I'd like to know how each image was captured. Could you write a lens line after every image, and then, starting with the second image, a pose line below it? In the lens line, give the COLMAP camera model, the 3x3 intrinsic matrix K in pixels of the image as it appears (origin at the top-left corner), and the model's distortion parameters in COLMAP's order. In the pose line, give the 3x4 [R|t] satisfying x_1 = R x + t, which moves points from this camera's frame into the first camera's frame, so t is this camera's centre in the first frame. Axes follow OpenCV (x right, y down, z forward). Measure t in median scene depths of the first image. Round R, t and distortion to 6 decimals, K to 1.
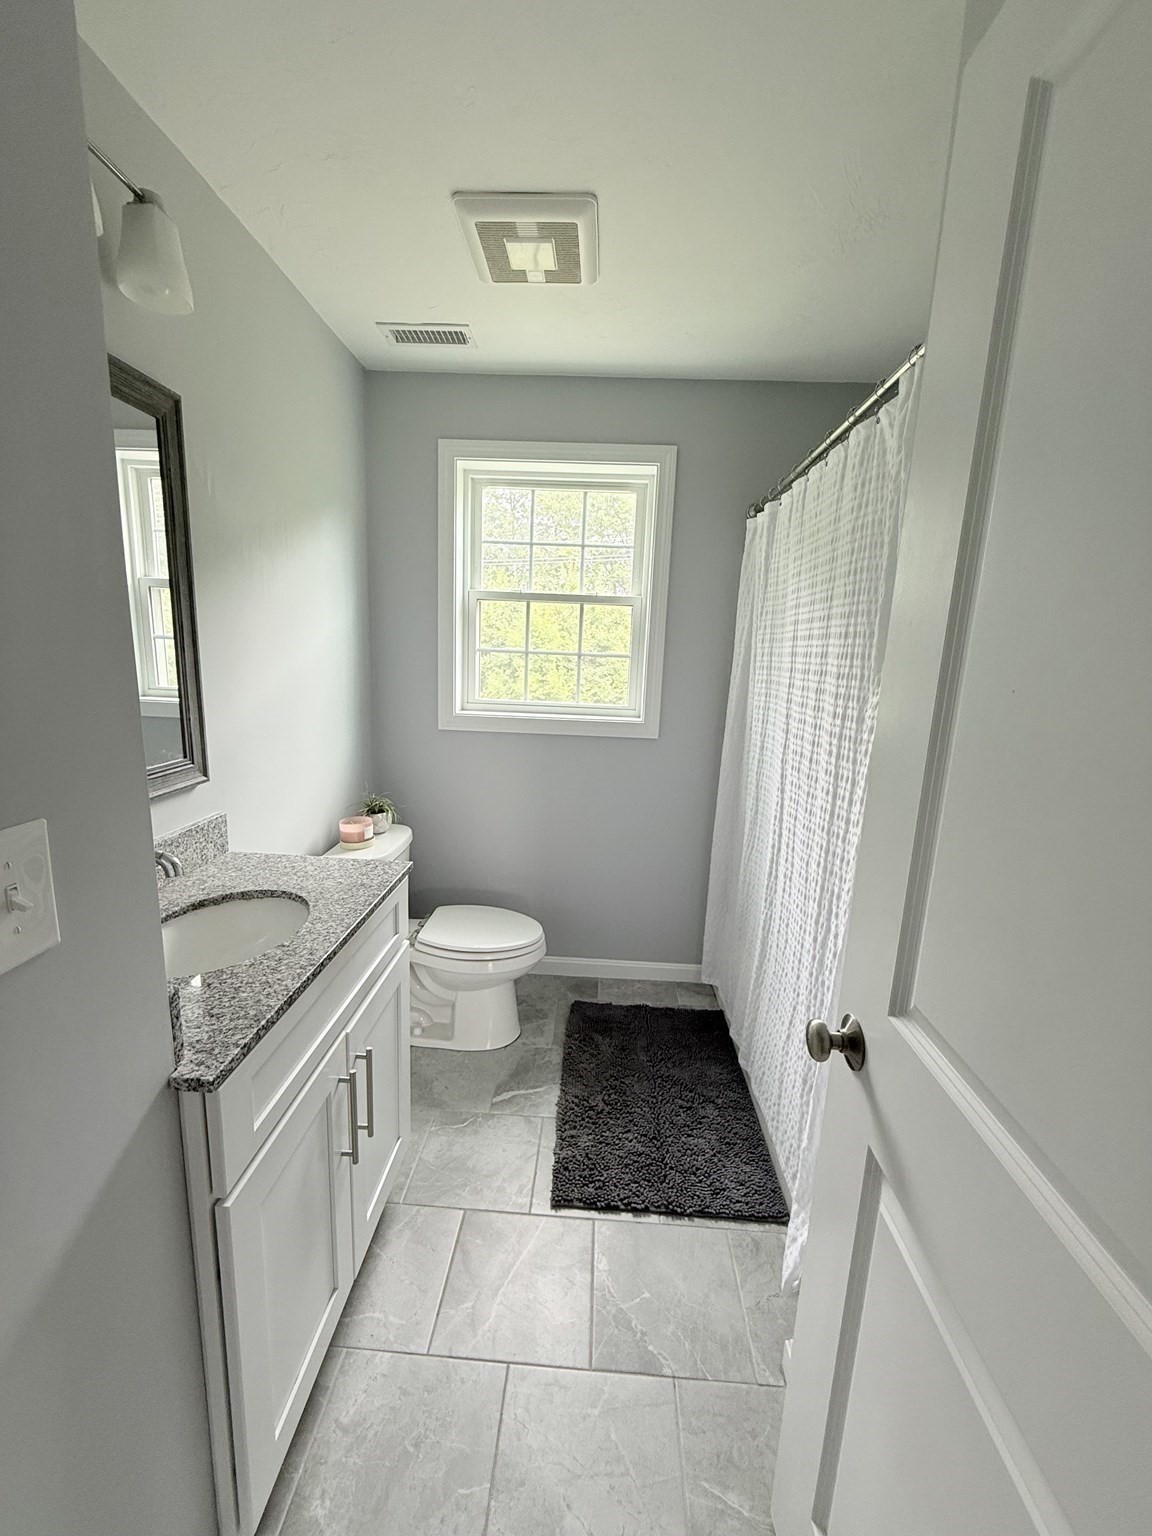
lens RADIAL K [[607.2, 0, 576.0], [0, 607.2, 768.0], [0, 0, 1]] dist [0.001382, 0.000085]
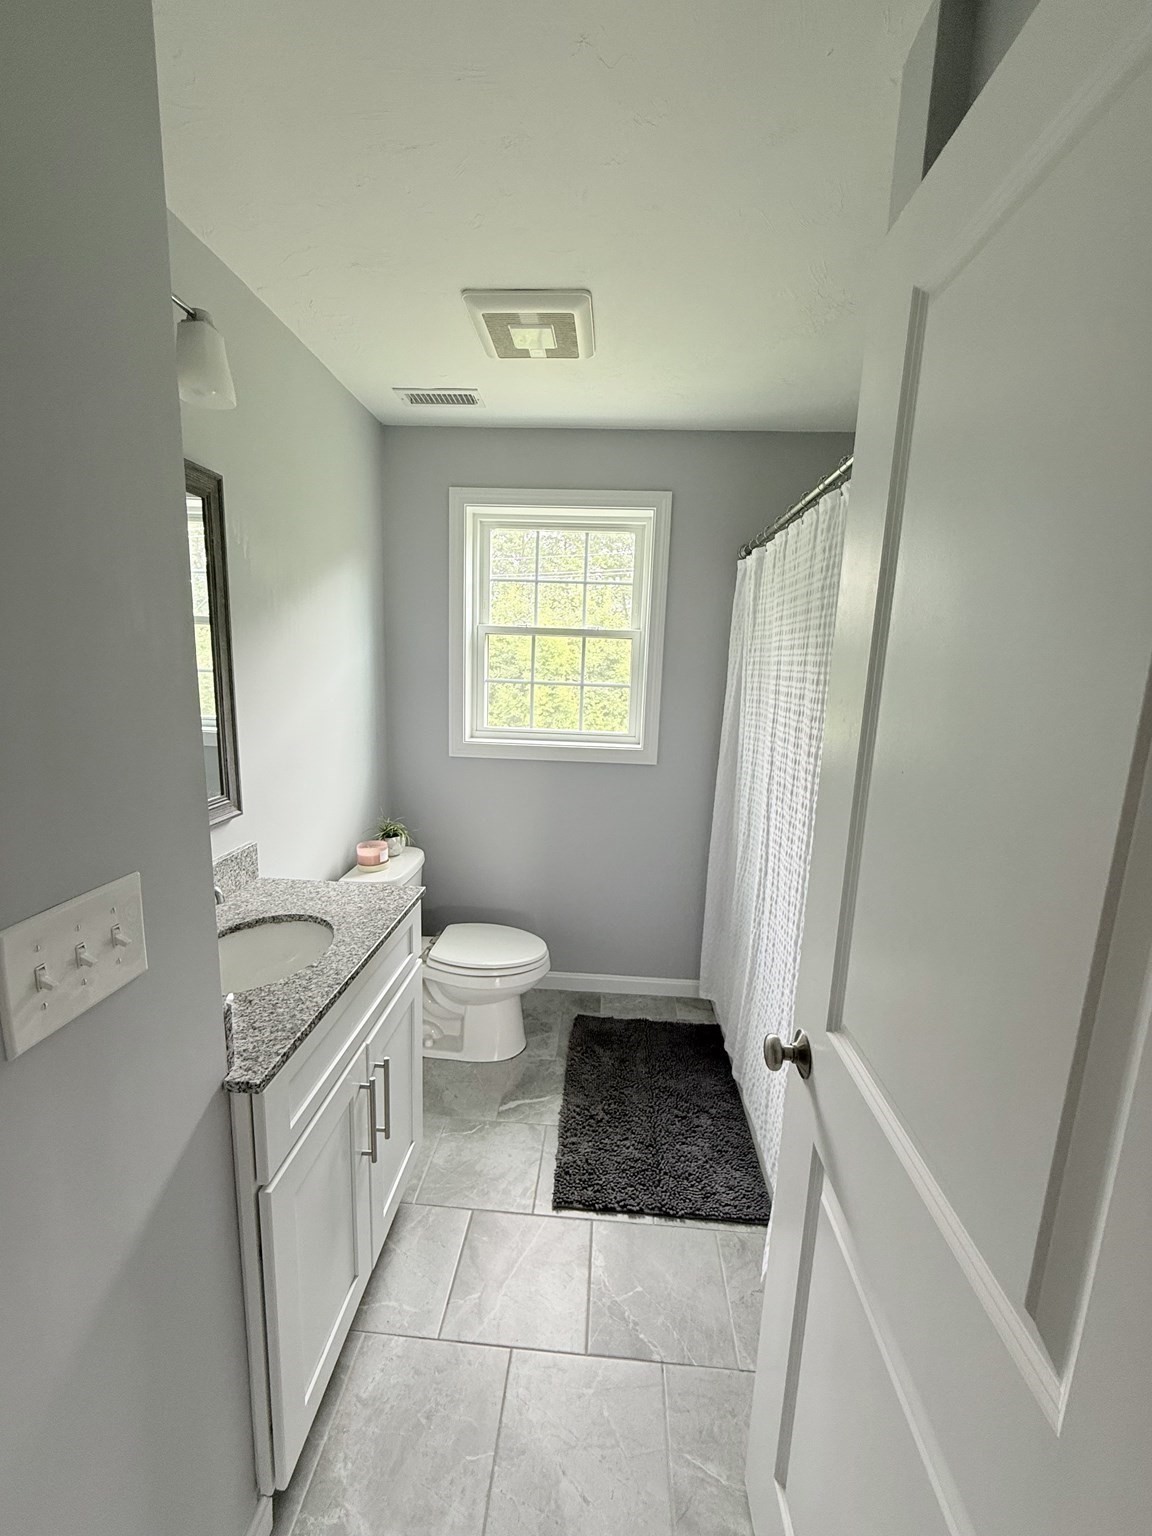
lens RADIAL K [[607.2, 0, 576.0], [0, 607.2, 768.0], [0, 0, 1]] dist [0.001382, 0.000085]
pose [[0.999851, -0.002917, -0.017030, 0.021454], [0.002609, 0.999833, -0.018079, -0.038775], [0.017080, 0.018031, 0.999692, -0.091661]]
